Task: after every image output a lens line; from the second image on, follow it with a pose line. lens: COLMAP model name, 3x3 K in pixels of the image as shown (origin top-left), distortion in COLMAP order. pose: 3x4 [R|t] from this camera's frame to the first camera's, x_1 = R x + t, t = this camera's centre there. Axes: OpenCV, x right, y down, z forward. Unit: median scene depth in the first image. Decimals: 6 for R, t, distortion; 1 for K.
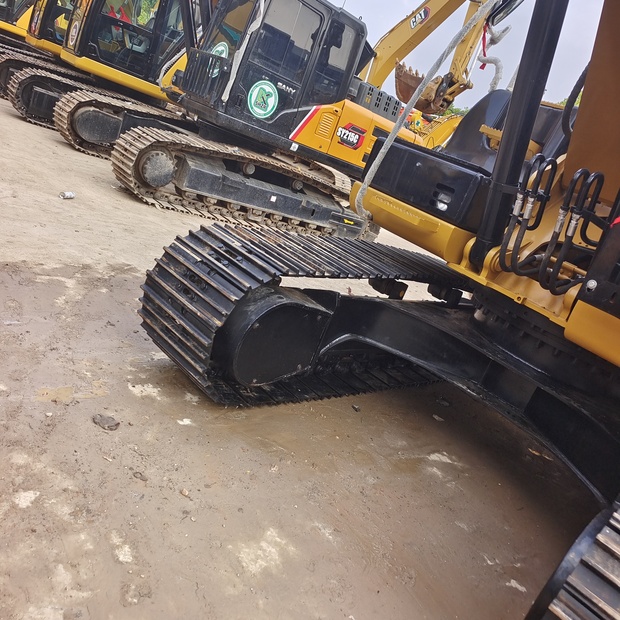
lens RADIAL K [[561.9, 0, 316.8], [0, 561.9, 308.8], [0, 0, 1]] dist [0.025719, 0.026288]
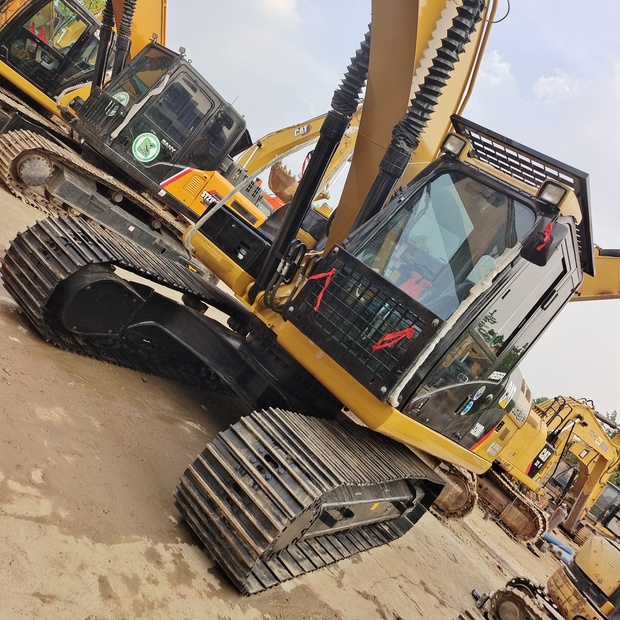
lens RADIAL K [[561.9, 0, 316.8], [0, 561.9, 308.8], [0, 0, 1]] dist [0.025719, 0.026288]
pose [[0.928308, 0.274737, 0.250528, 0.034688], [-0.238660, 0.956964, -0.165108, 0.069728], [-0.285107, 0.093481, 0.953926, -0.218703]]
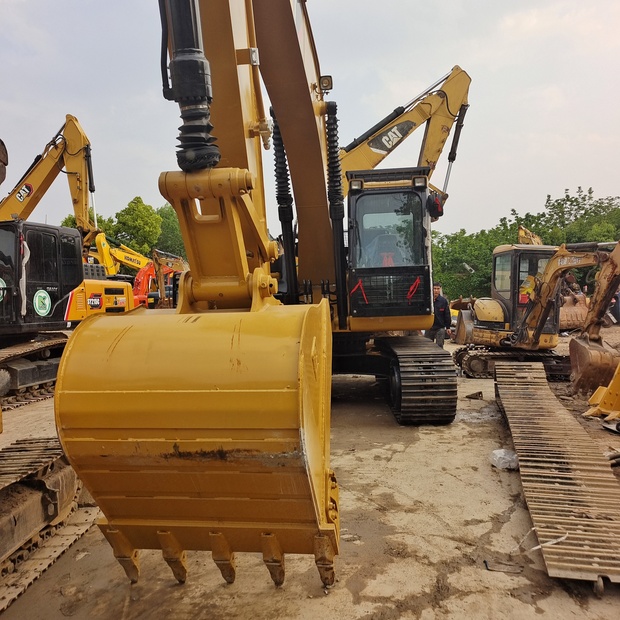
lens RADIAL K [[564.0, 0, 317.4], [0, 564.0, 310.0], [0, 0, 1]] dist [0.031892, 0.008750]
pose [[0.682110, -0.395368, 0.615150, -0.499108], [0.484557, 0.874411, 0.024698, -0.071198], [-0.547659, 0.281228, 0.788023, -0.437059]]
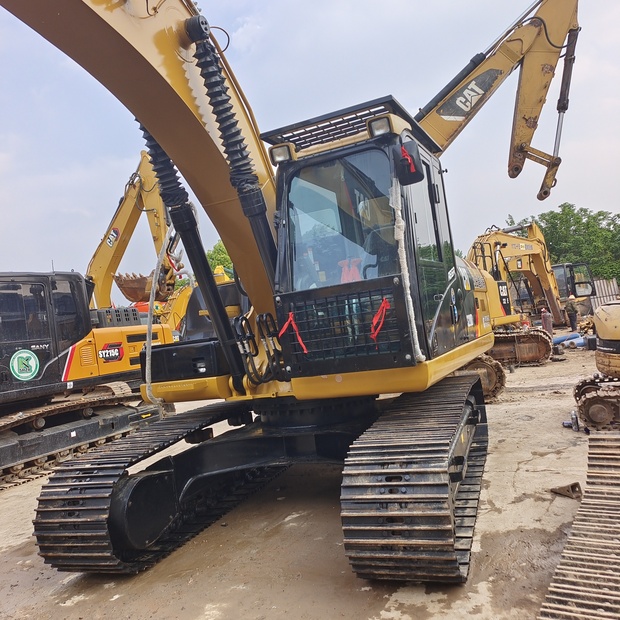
lens RADIAL K [[561.9, 0, 316.8], [0, 561.9, 308.8], [0, 0, 1]] dist [0.025719, 0.026288]
pose [[0.796096, -0.457350, 0.396311, -0.027460], [0.548796, 0.821600, -0.154263, 0.040681], [-0.255057, 0.340302, 0.905064, -0.239642]]
